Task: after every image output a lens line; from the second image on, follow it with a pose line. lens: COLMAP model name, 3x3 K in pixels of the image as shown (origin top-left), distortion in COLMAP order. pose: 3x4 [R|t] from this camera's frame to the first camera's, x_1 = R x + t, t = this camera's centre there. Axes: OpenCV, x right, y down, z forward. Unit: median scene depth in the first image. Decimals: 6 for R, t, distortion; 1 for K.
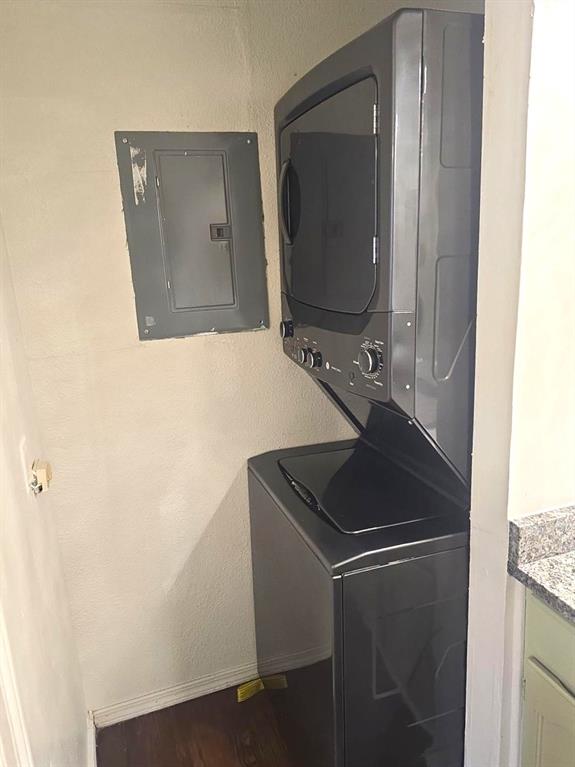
lens RADIAL K [[592.7, 0, 287.5], [0, 592.7, 383.5], [0, 0, 1]] dist [0.054729, -0.002151]
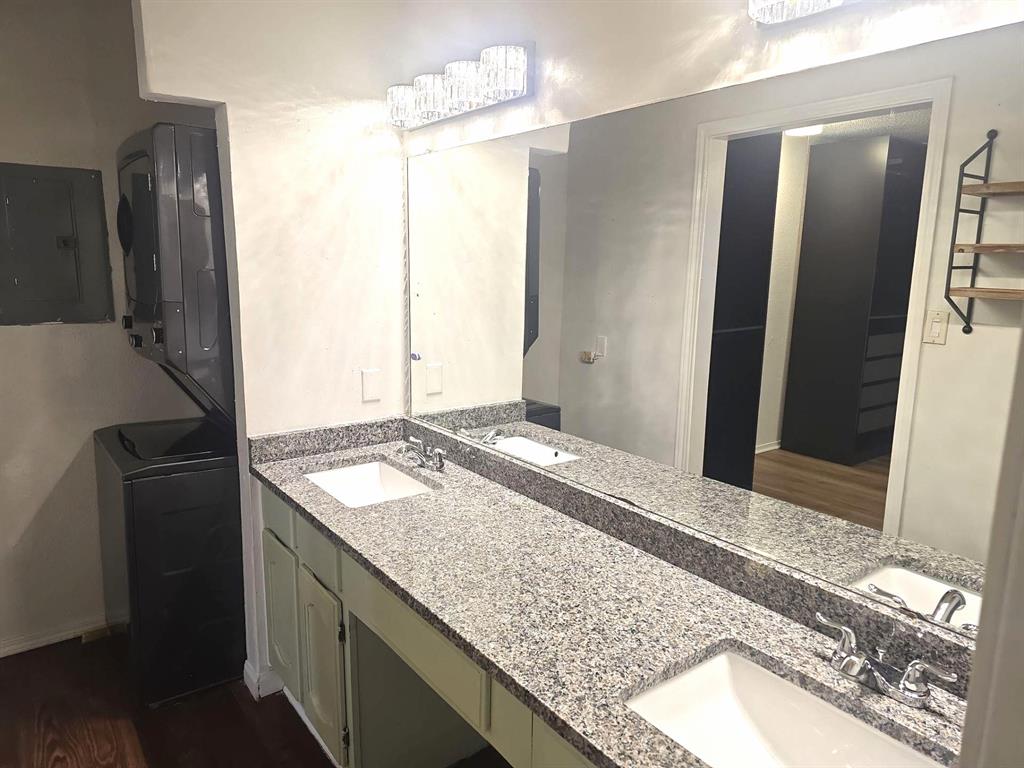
lens RADIAL K [[701.9, 0, 512.0], [0, 701.9, 384.0], [0, 0, 1]] dist [0.113897, -0.110545]
pose [[0.952013, 0.013599, 0.305754, 0.316515], [0.008453, 0.997463, -0.070683, 0.156297], [-0.305939, 0.069876, 0.949483, -0.704518]]
